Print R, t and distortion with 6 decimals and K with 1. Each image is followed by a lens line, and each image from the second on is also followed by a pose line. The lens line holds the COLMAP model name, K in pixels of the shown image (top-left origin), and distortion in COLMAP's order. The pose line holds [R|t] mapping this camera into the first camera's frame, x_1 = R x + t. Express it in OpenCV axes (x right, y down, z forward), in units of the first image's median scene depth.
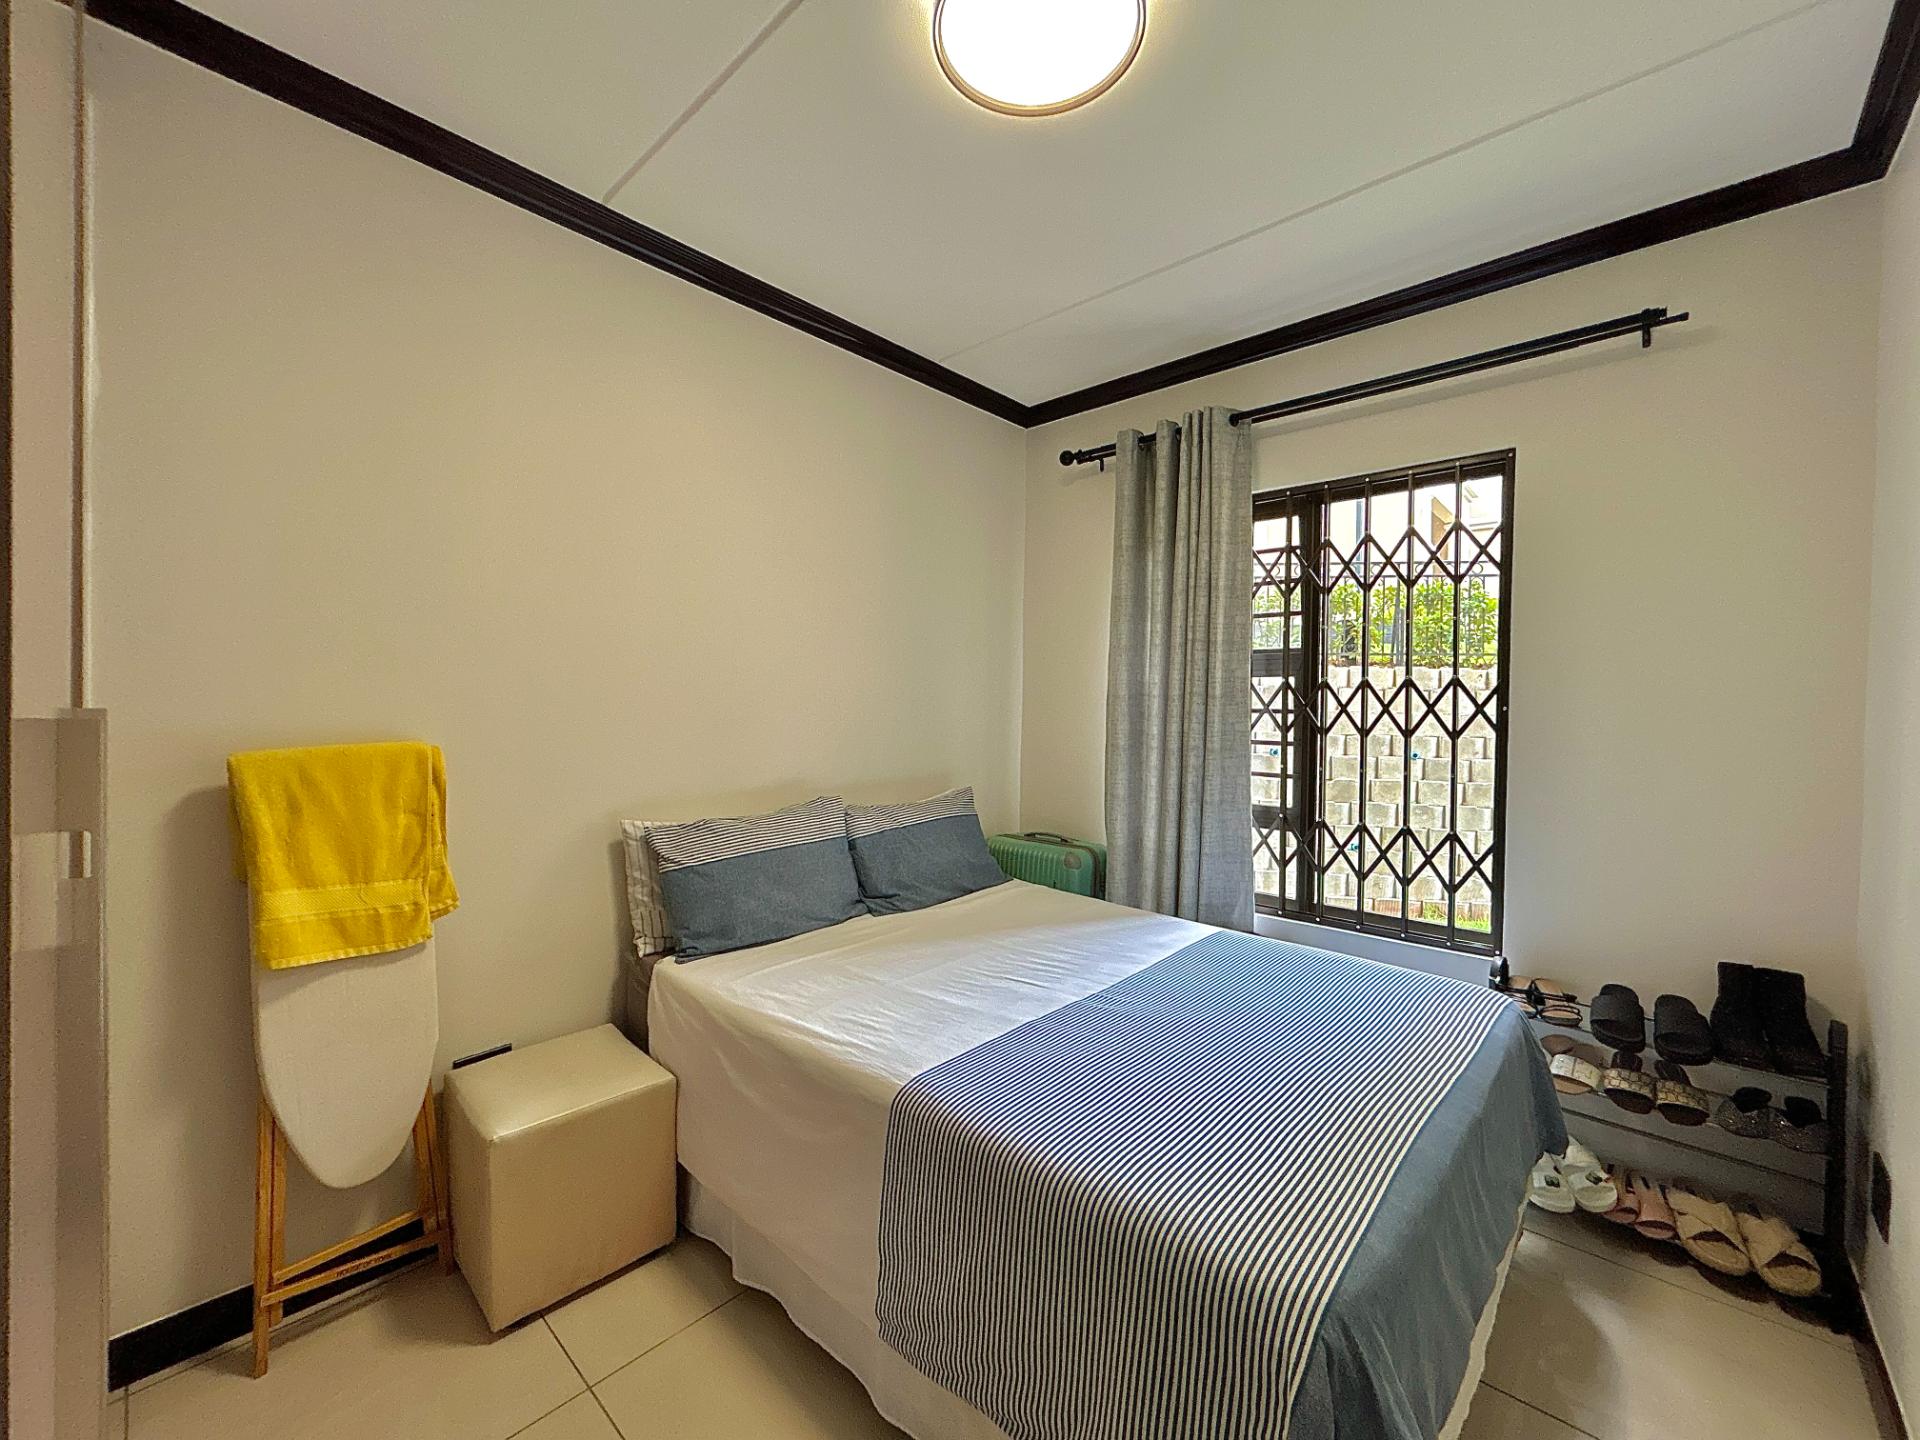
lens RADIAL K [[771.0, 0, 960.0], [0, 771.0, 709.2], [0, 0, 1]] dist [0.001205, 0.000063]
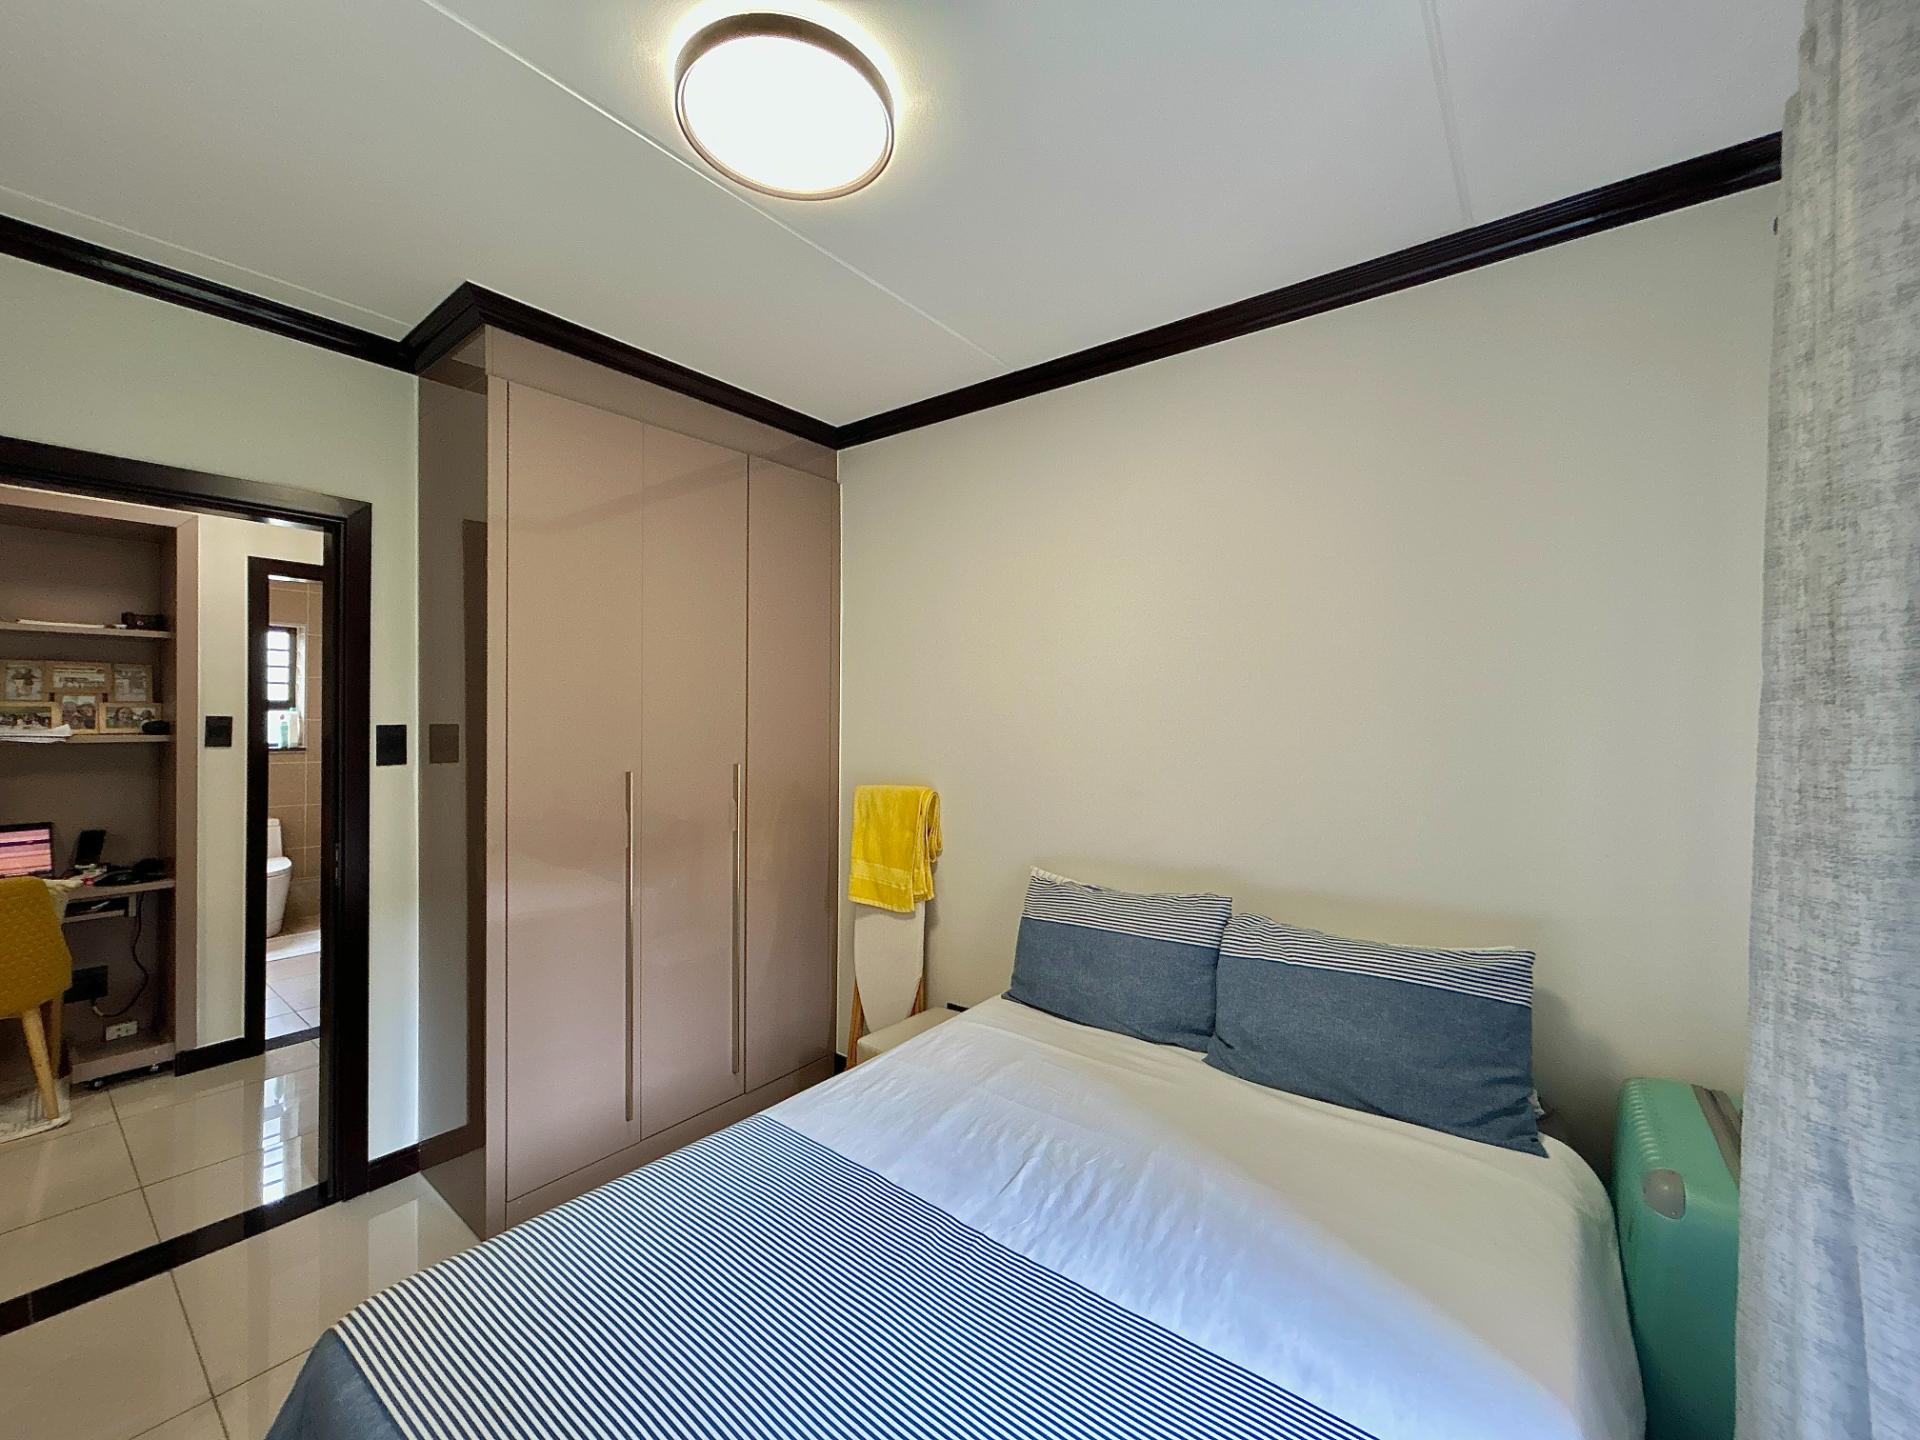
lens RADIAL K [[771.0, 0, 960.0], [0, 771.0, 709.2], [0, 0, 1]] dist [0.001205, 0.000063]
pose [[0.086534, -0.020662, -0.996035, 0.773667], [-0.025033, 0.999424, -0.022907, -0.073191], [0.995934, 0.026916, 0.085967, 0.807544]]
